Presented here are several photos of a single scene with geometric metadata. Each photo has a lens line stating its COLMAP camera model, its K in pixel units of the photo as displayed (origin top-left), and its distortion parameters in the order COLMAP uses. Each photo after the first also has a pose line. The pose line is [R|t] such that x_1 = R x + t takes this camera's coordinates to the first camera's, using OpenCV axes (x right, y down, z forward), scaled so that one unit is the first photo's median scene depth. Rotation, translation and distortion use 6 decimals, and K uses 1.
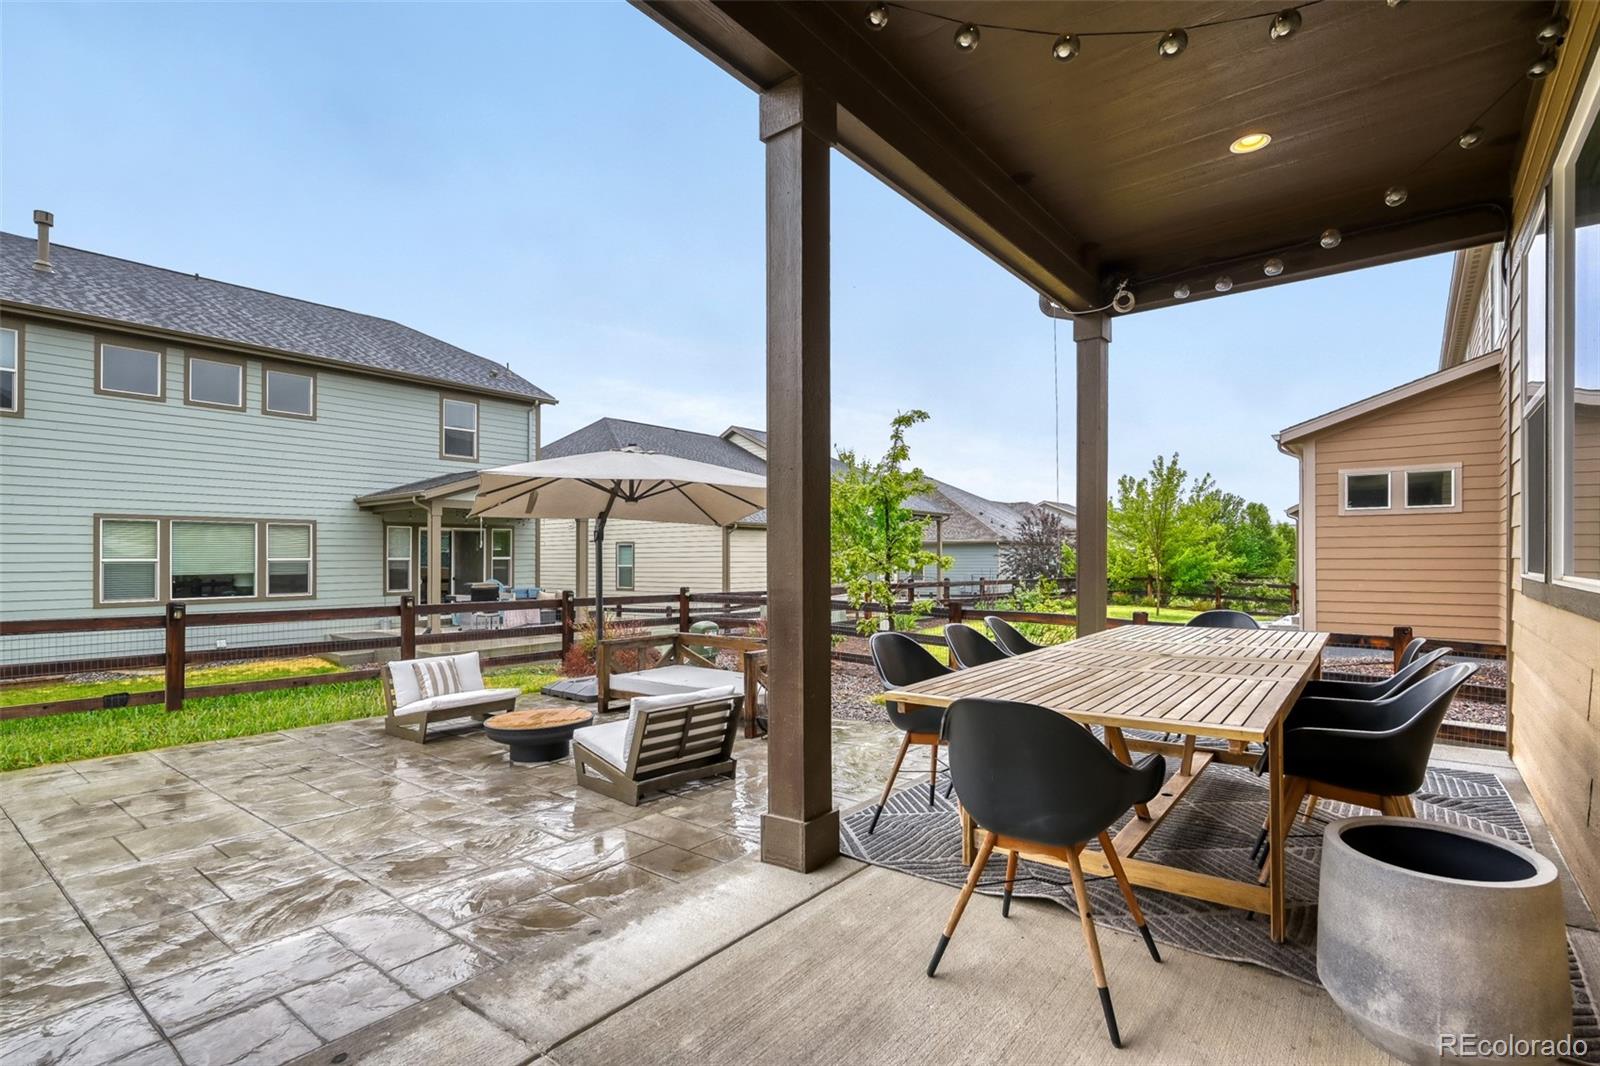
lens RADIAL K [[767.2, 0, 805.2], [0, 767.2, 557.6], [0, 0, 1]] dist [0.016993, 0.000206]
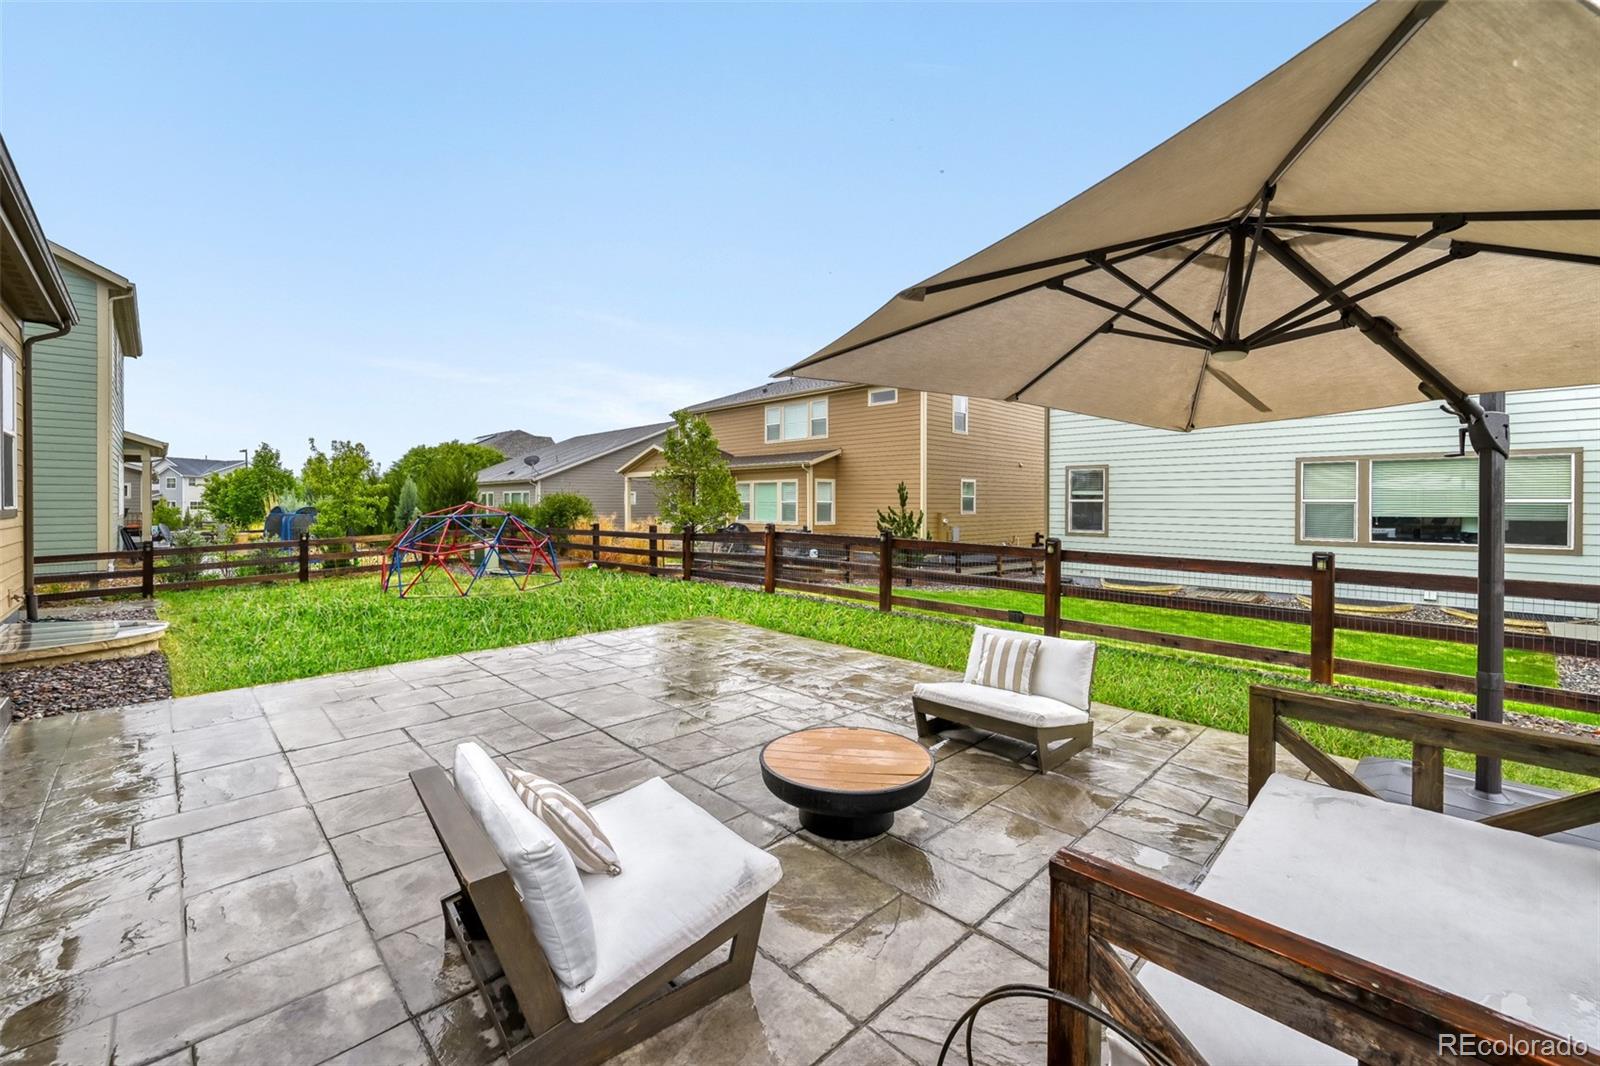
lens RADIAL K [[637.7, 0, 801.3], [0, 637.7, 501.4], [0, 0, 1]] dist [0.000866, 0.000095]
pose [[-0.117687, 0.004289, -0.993042, 0.061030], [-0.001650, 0.999988, 0.004515, 0.001313], [0.993049, 0.002170, -0.117678, 0.380438]]
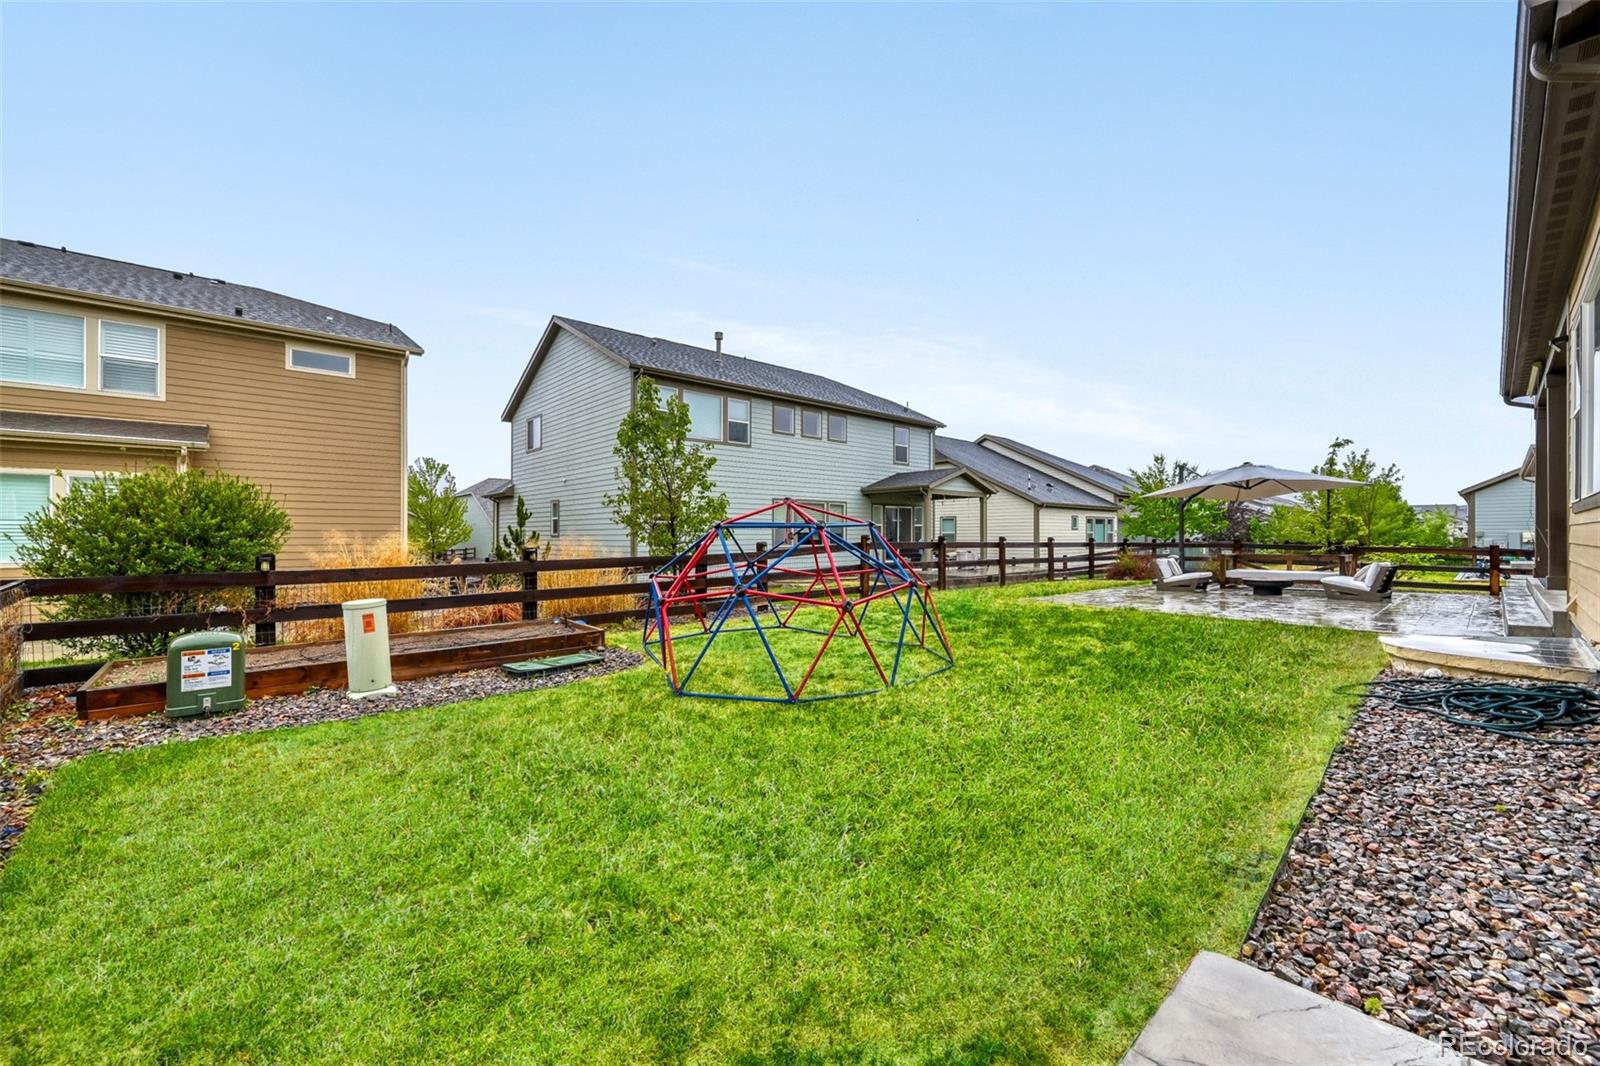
lens RADIAL K [[637.7, 0, 802.2], [0, 637.7, 537.7], [0, 0, 1]] dist [-0.000435, 0.000101]
pose [[0.987052, 0.002726, -0.160380, -0.539969], [-0.002010, 0.999987, 0.004623, 0.026833], [0.160390, -0.004241, 0.987045, -0.446023]]
